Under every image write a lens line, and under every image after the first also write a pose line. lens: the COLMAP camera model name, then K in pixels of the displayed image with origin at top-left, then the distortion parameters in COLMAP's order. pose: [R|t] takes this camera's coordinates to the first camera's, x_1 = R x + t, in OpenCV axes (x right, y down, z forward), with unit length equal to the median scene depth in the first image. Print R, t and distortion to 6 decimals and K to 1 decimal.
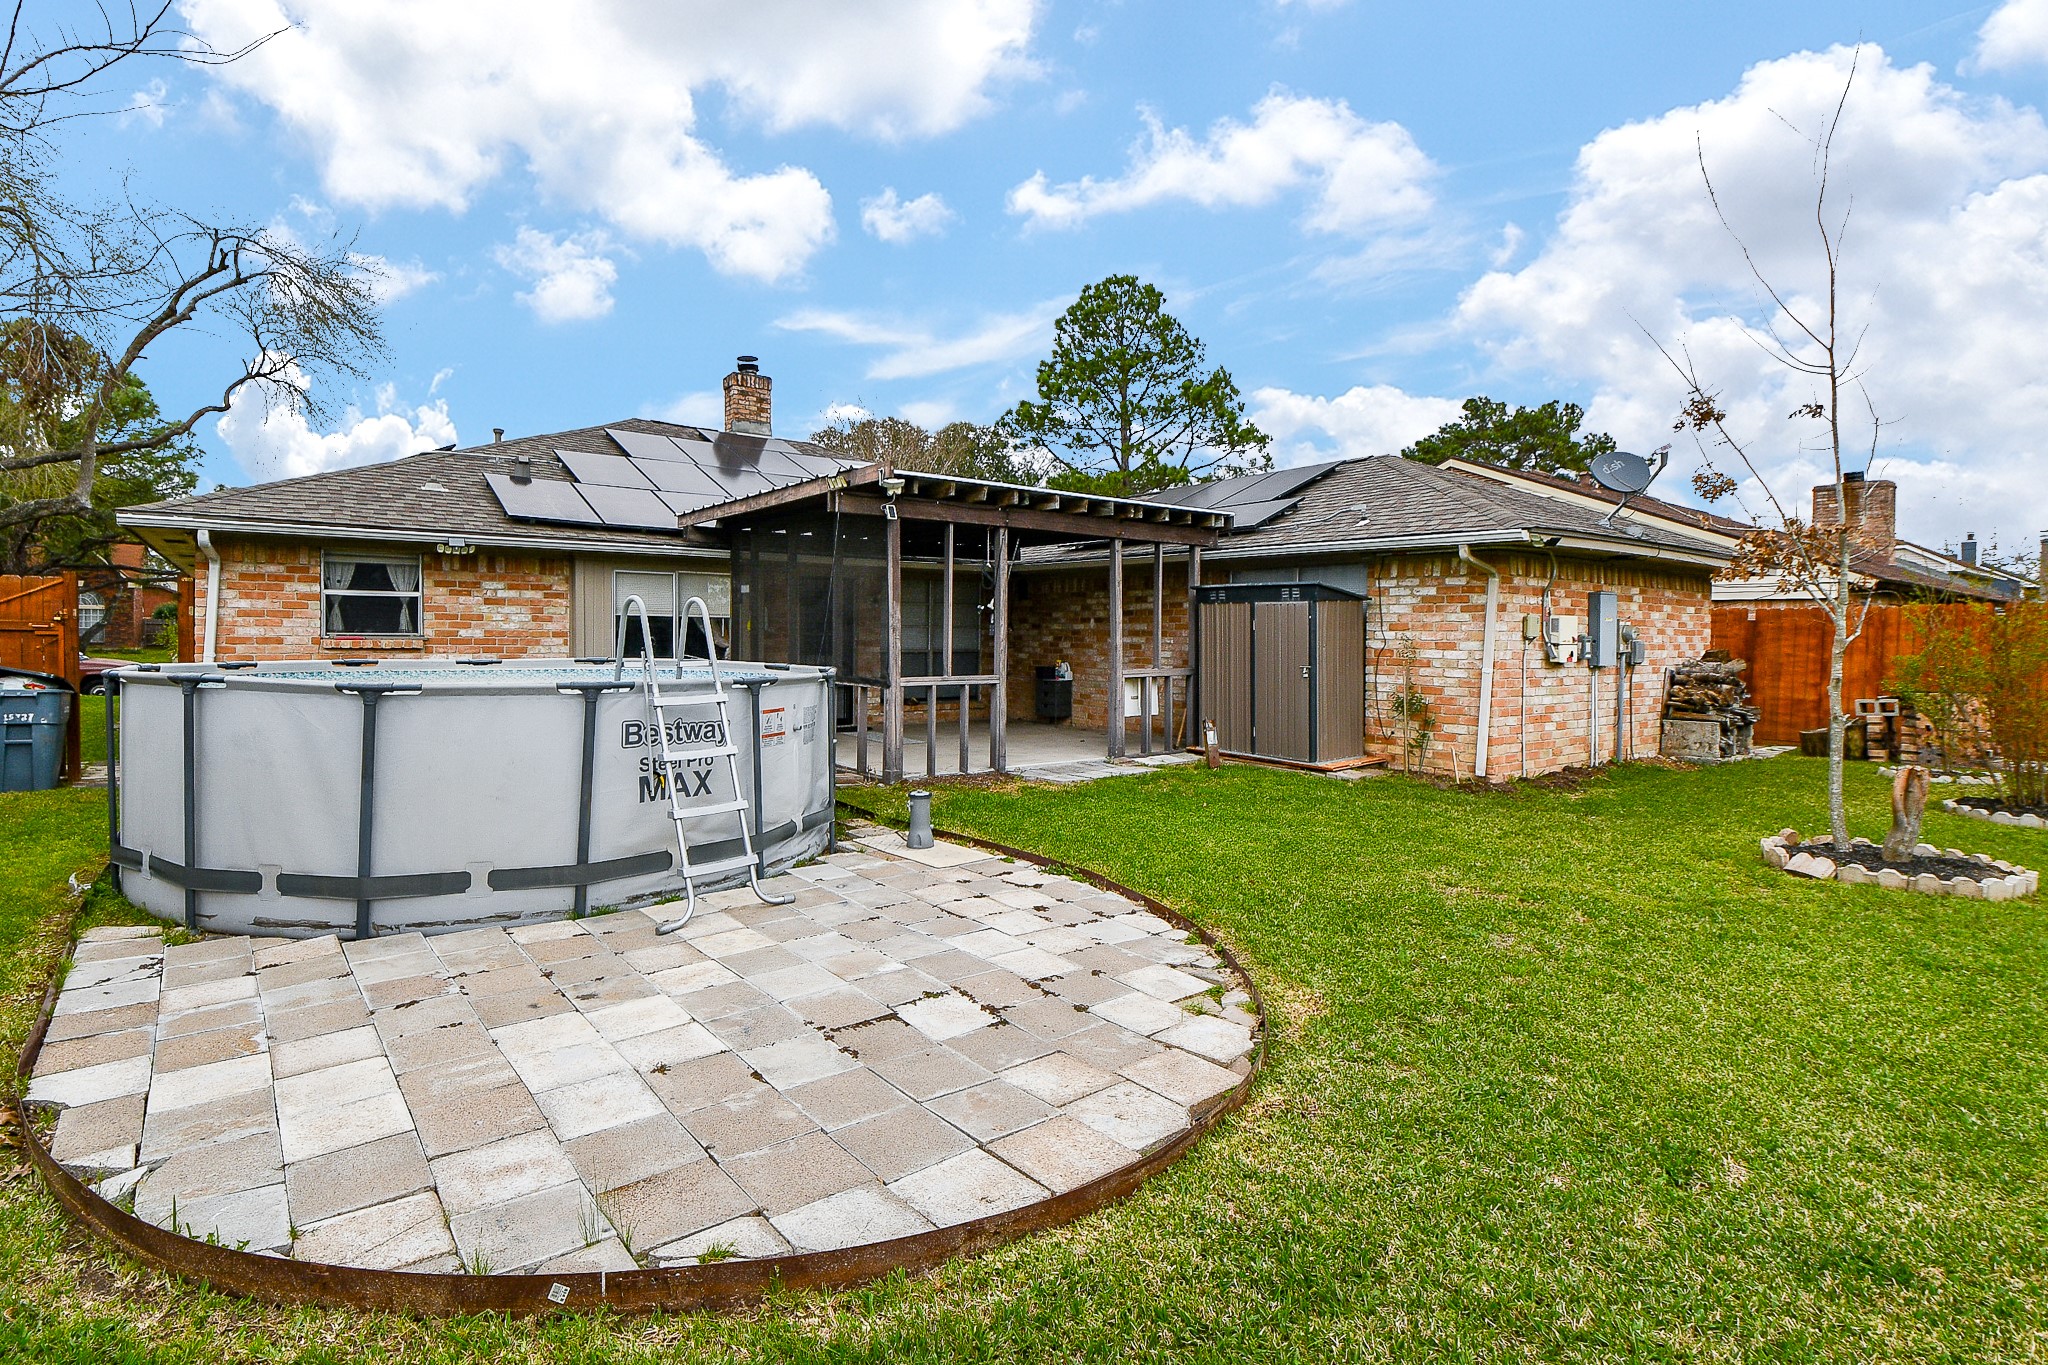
lens RADIAL K [[962.4, 0, 974.6], [0, 962.4, 629.1], [0, 0, 1]] dist [-0.009753, -0.000390]
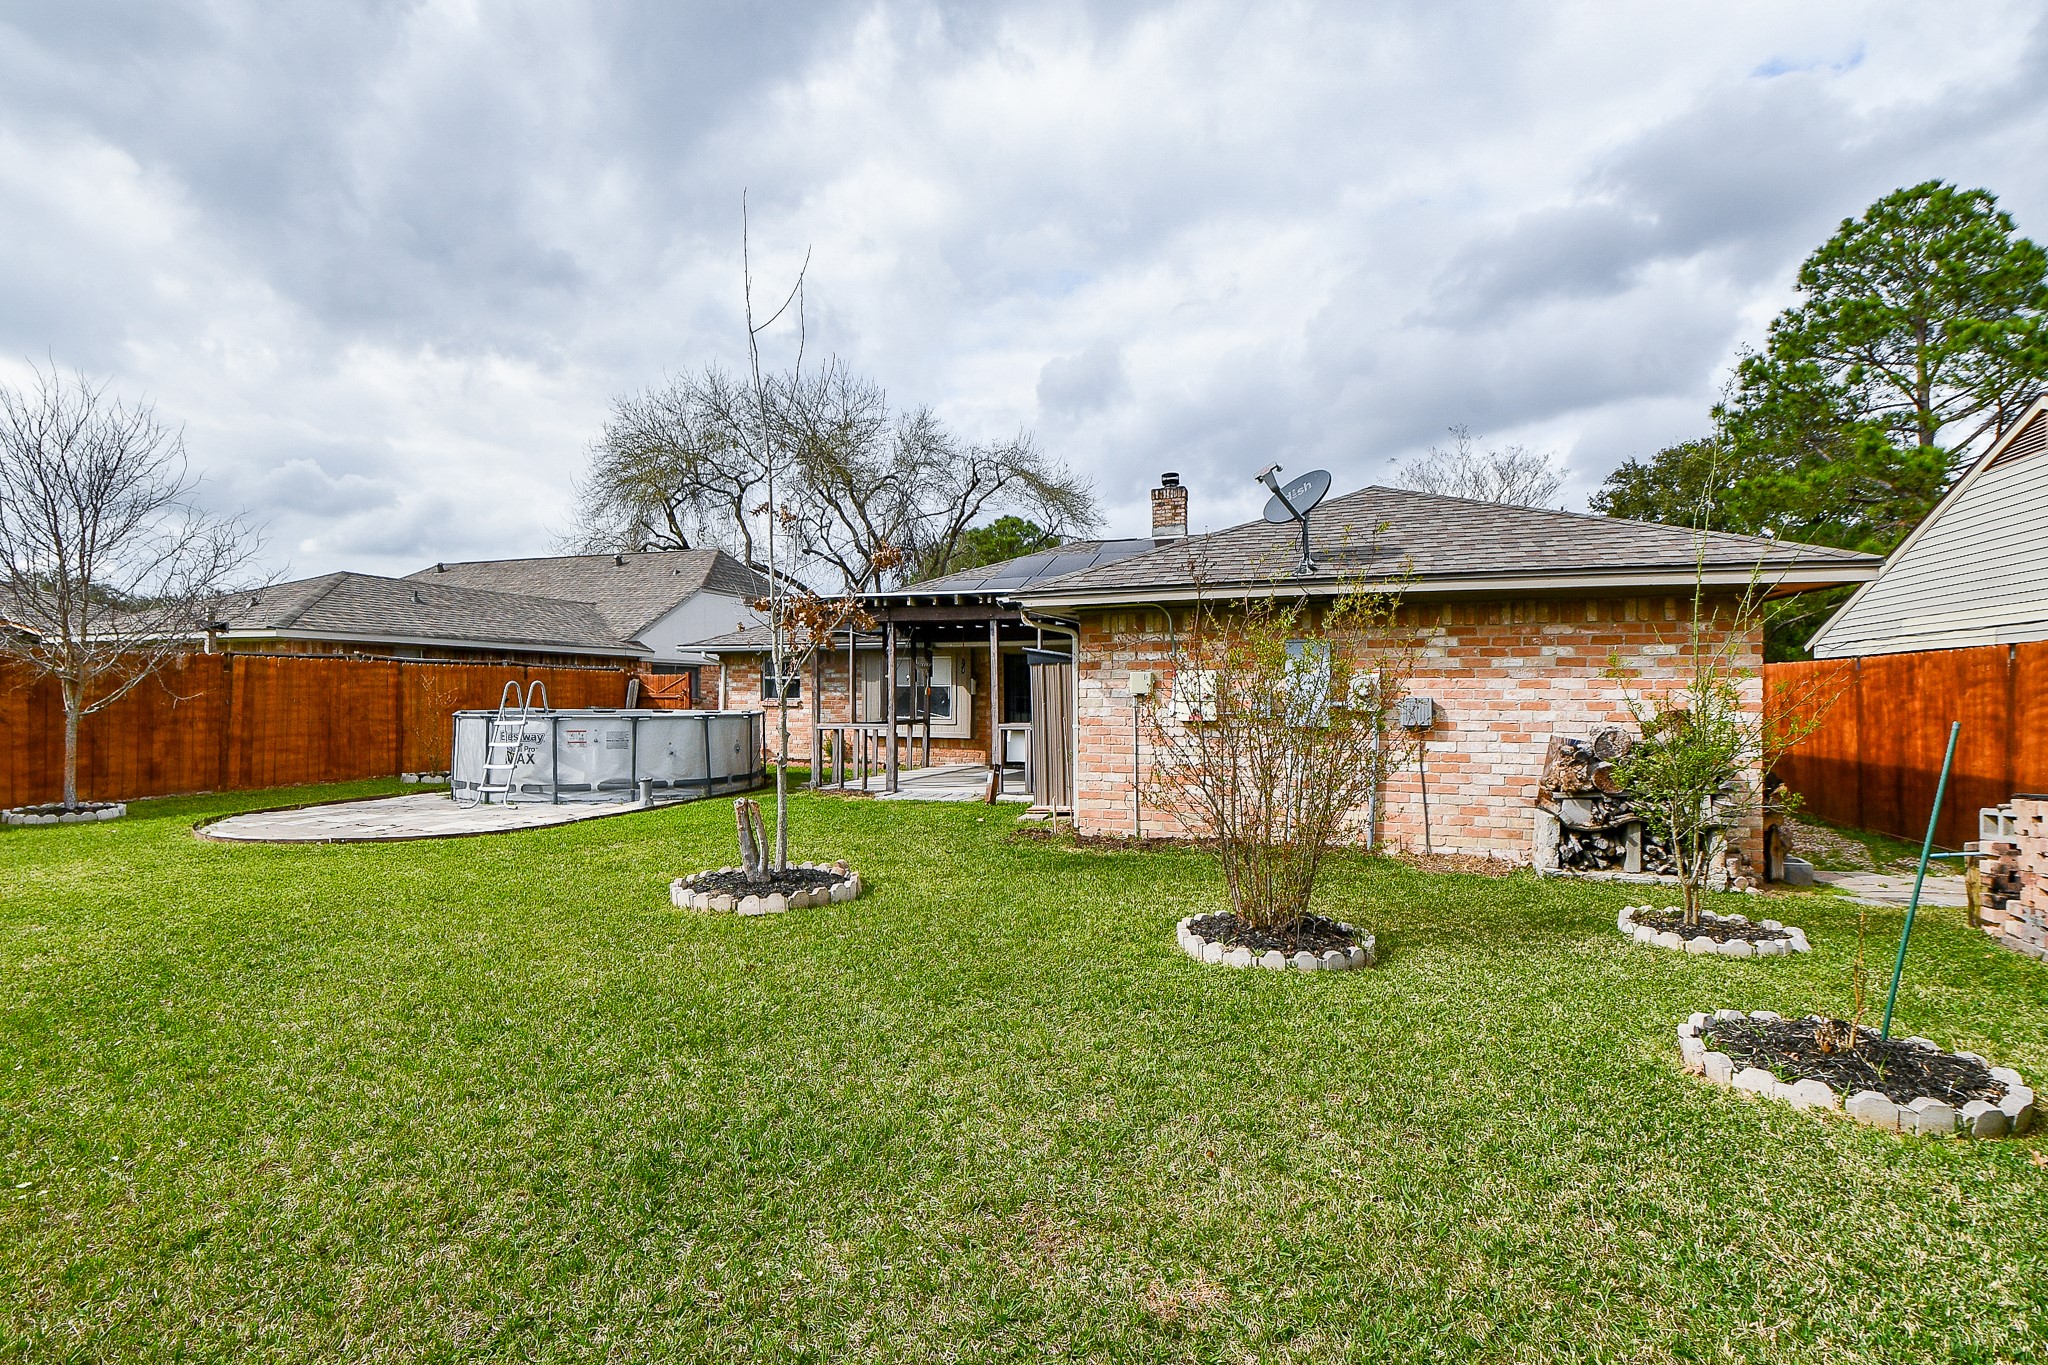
lens RADIAL K [[890.9, 0, 1030.7], [0, 890.9, 691.9], [0, 0, 1]] dist [0.027334, -0.022941]
pose [[0.583944, -0.011984, -0.811706, 1.103581], [0.008579, 0.999926, -0.008591, 0.010973], [0.811749, -0.001947, 0.584004, 0.343376]]
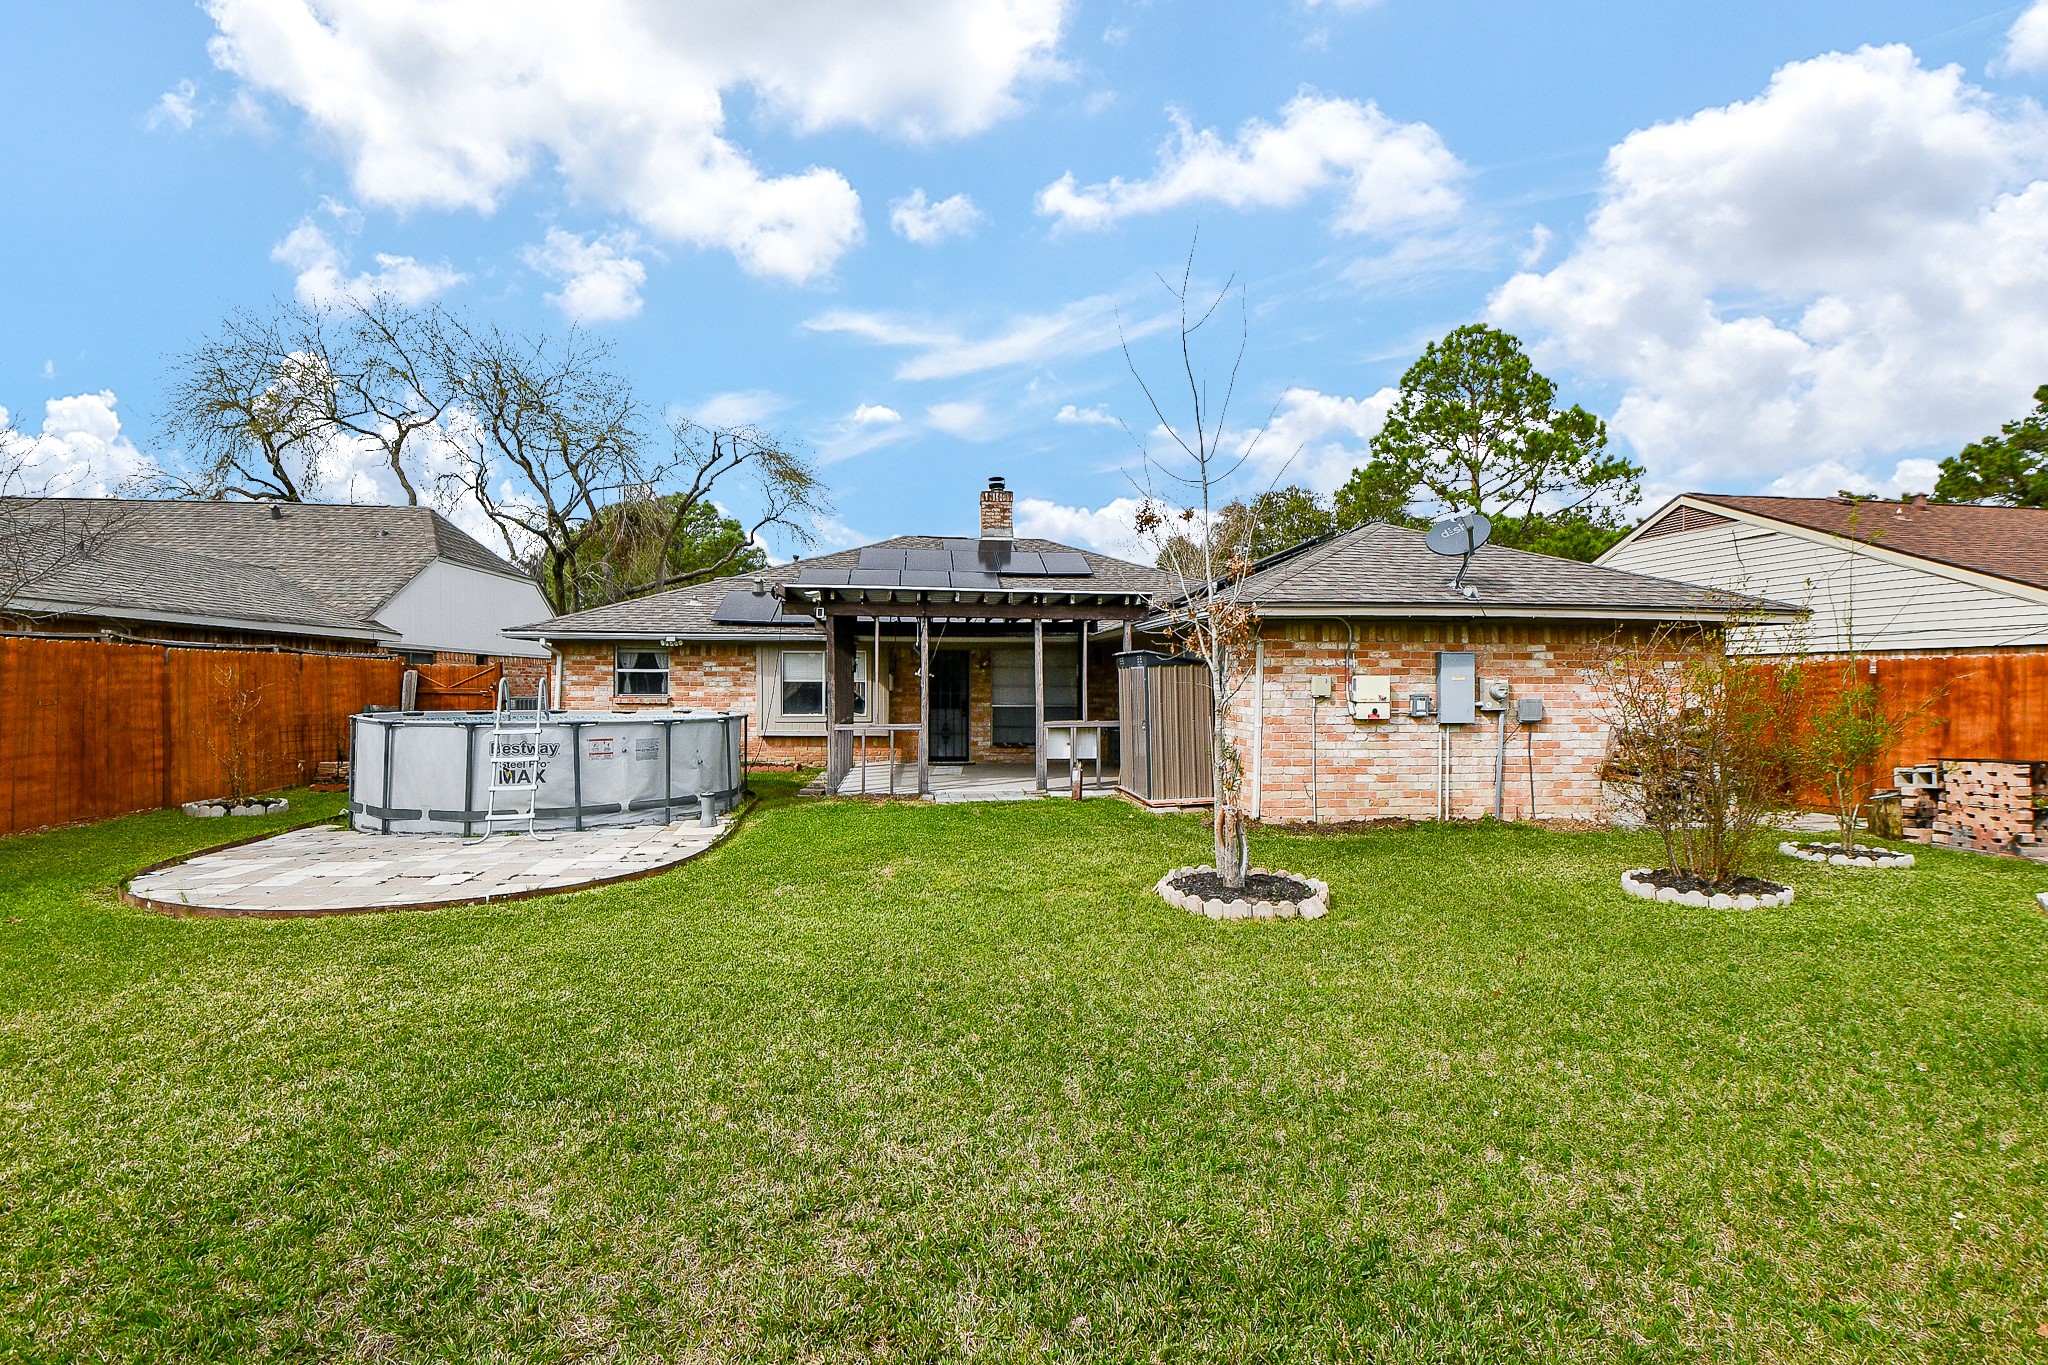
lens RADIAL K [[874.0, 0, 1024.0], [0, 874.0, 682.5], [0, 0, 1]] dist [0.026286, -0.024406]
pose [[0.878896, -0.008361, -0.476941, 0.674866], [0.007722, 0.999965, -0.003300, -0.005947], [0.476951, -0.000782, 0.878929, -0.033886]]
